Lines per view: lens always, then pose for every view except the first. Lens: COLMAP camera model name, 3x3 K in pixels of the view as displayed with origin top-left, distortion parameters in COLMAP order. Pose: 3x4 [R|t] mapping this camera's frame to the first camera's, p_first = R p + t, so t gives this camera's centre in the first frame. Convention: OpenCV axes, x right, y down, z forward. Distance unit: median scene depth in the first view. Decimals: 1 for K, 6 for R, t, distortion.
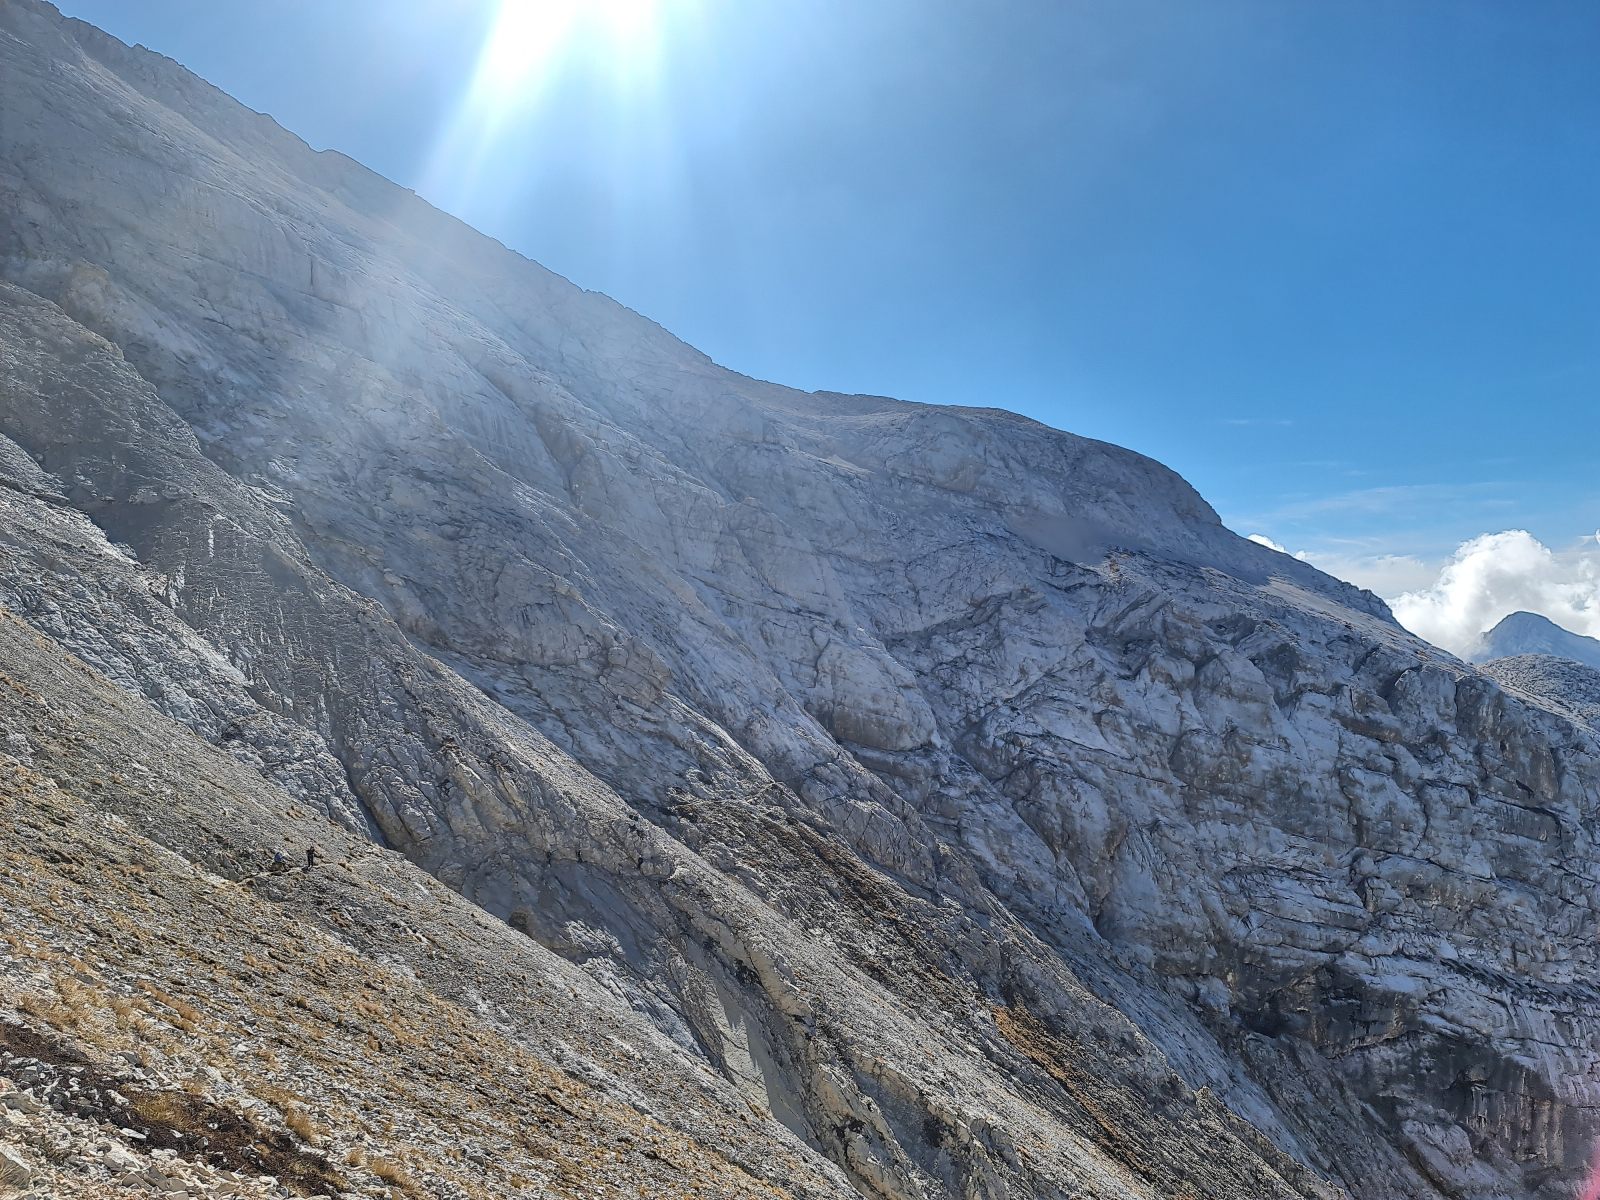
lens RADIAL K [[1159.7, 0, 811.4], [0, 1159.7, 572.1], [0, 0, 1]] dist [0.070583, 0.004768]
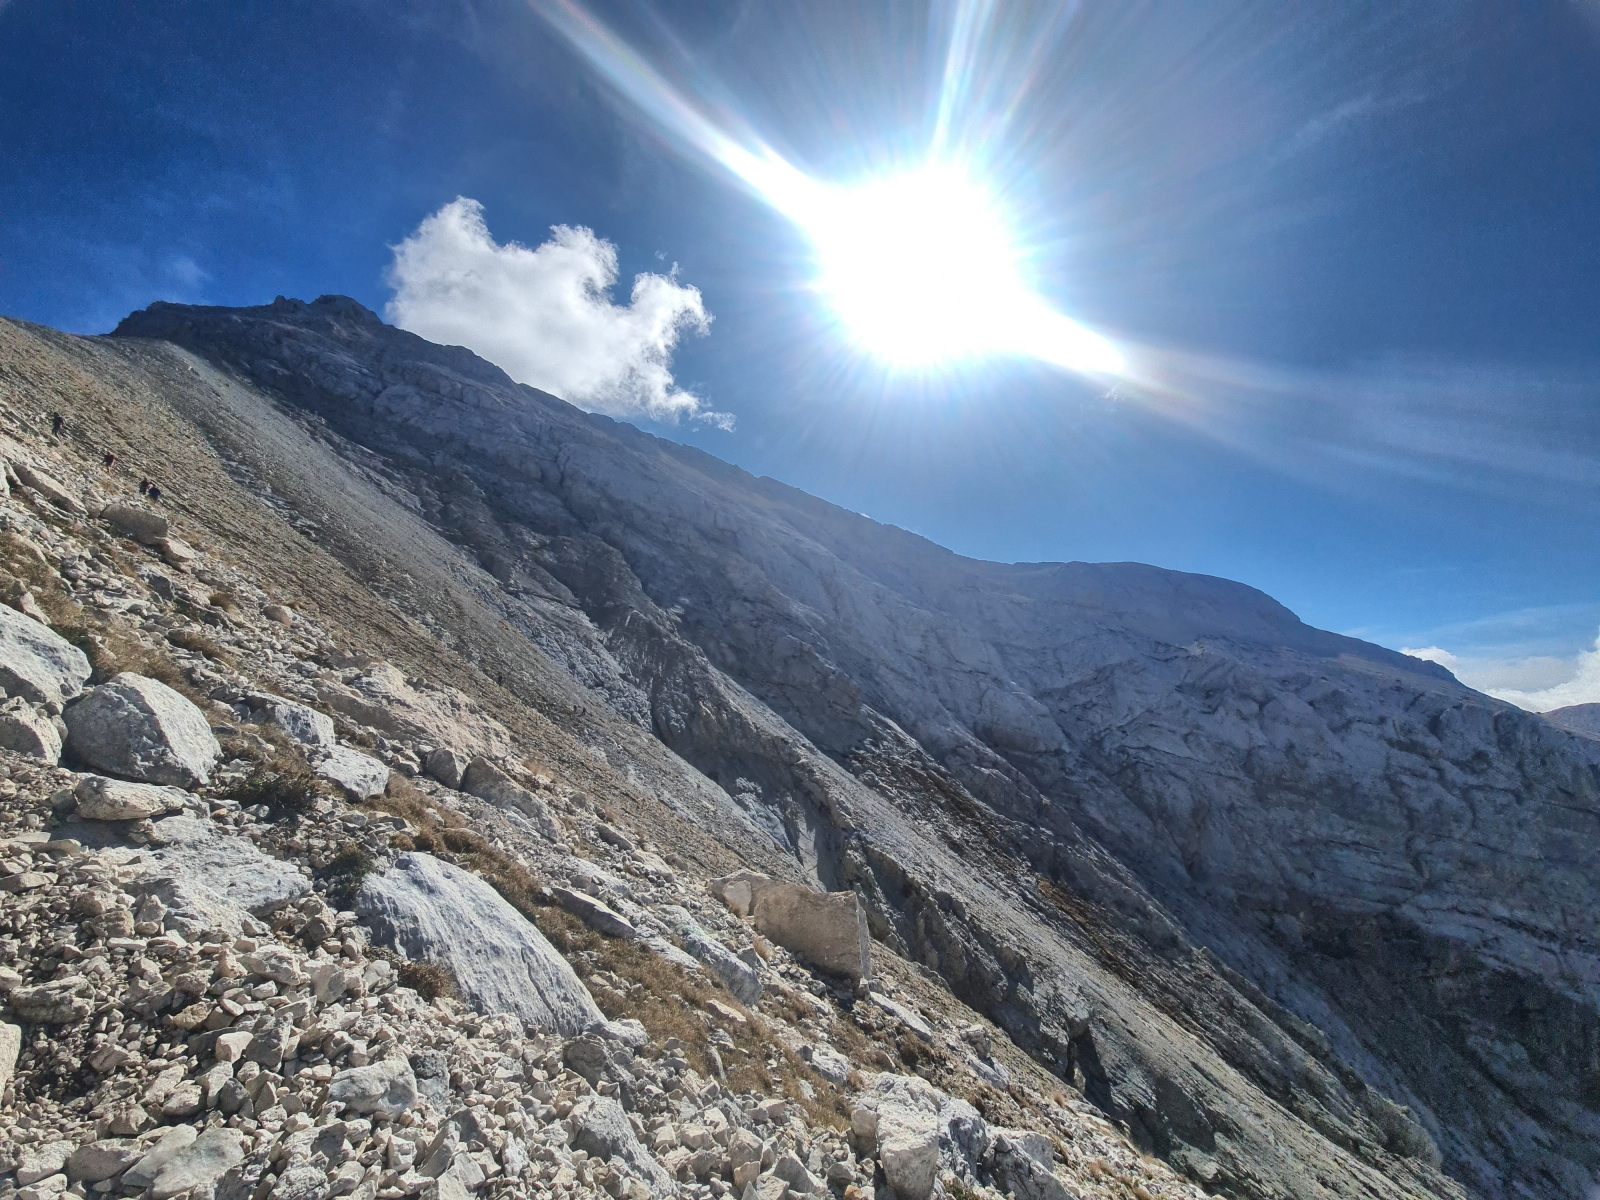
lens RADIAL K [[643.3, 0, 804.9], [0, 643.3, 584.2], [0, 0, 1]] dist [-0.003126, -0.000766]
pose [[0.929875, -0.093394, -0.355824, 0.103822], [0.035561, 0.985528, -0.165743, 0.050057], [0.366154, 0.141467, 0.919738, -0.009204]]
